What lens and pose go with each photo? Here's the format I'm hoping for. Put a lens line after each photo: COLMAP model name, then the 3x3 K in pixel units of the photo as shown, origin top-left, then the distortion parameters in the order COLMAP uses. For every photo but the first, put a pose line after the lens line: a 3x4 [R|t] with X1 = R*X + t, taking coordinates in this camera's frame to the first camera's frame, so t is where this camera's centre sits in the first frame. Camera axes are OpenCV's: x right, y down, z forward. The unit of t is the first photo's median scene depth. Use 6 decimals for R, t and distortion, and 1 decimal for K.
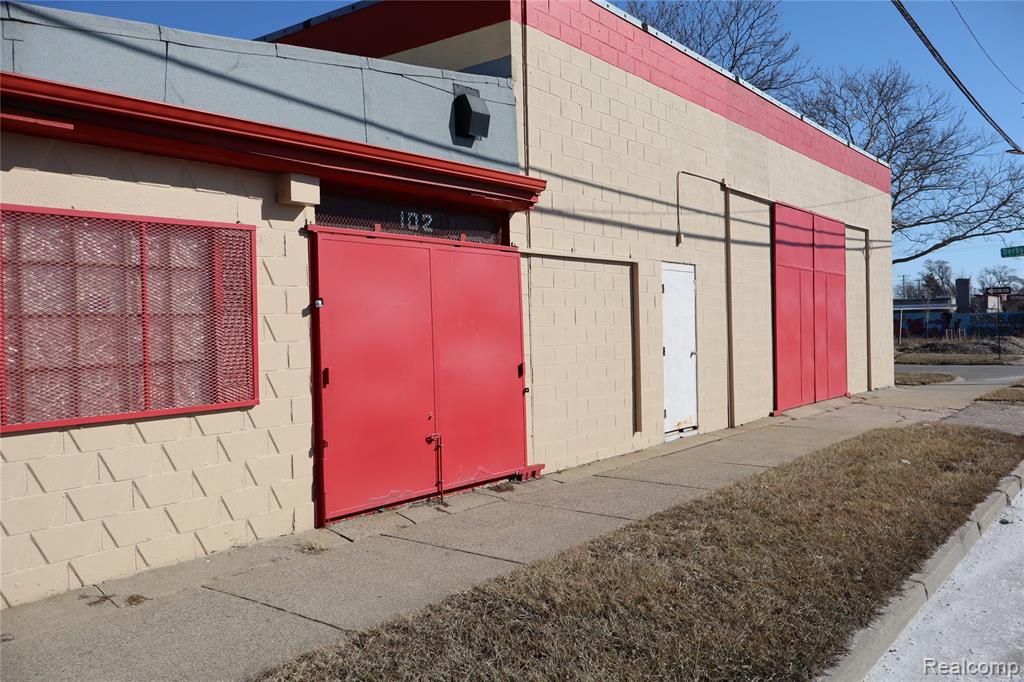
lens RADIAL K [[851.2, 0, 515.4], [0, 851.2, 341.8], [0, 0, 1]] dist [-0.004080, -0.000475]
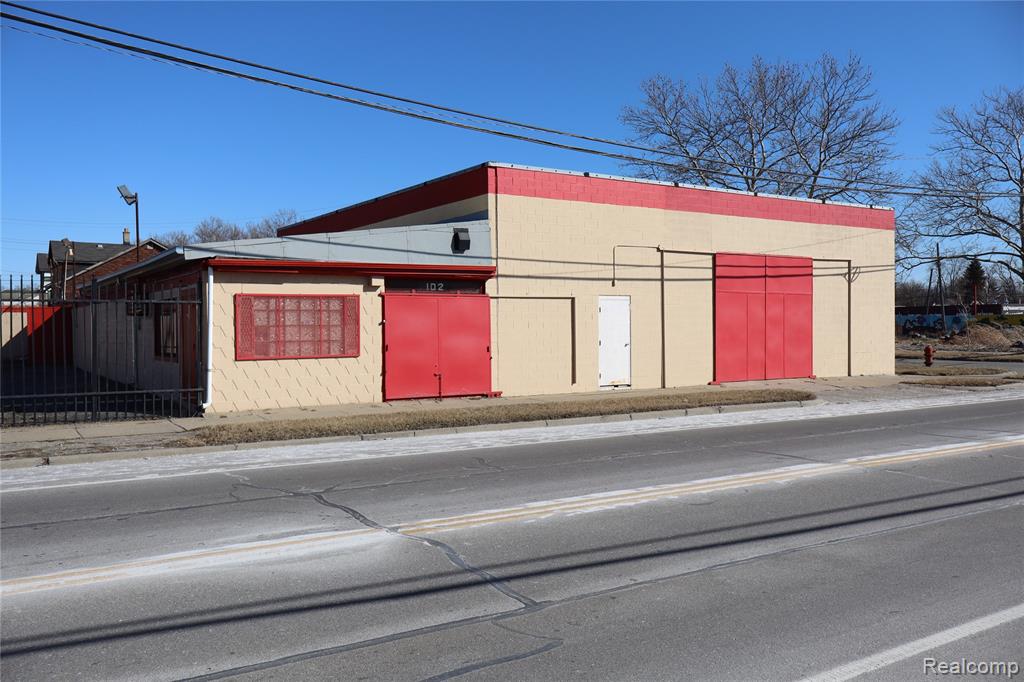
lens RADIAL K [[851.2, 0, 510.3], [0, 851.2, 340.3], [0, 0, 1]] dist [-0.004080, -0.000475]
pose [[0.934888, 0.021726, -0.354277, 0.937052], [-0.018436, 0.999750, 0.012660, -0.020265], [0.354463, -0.005304, 0.935055, -1.194117]]
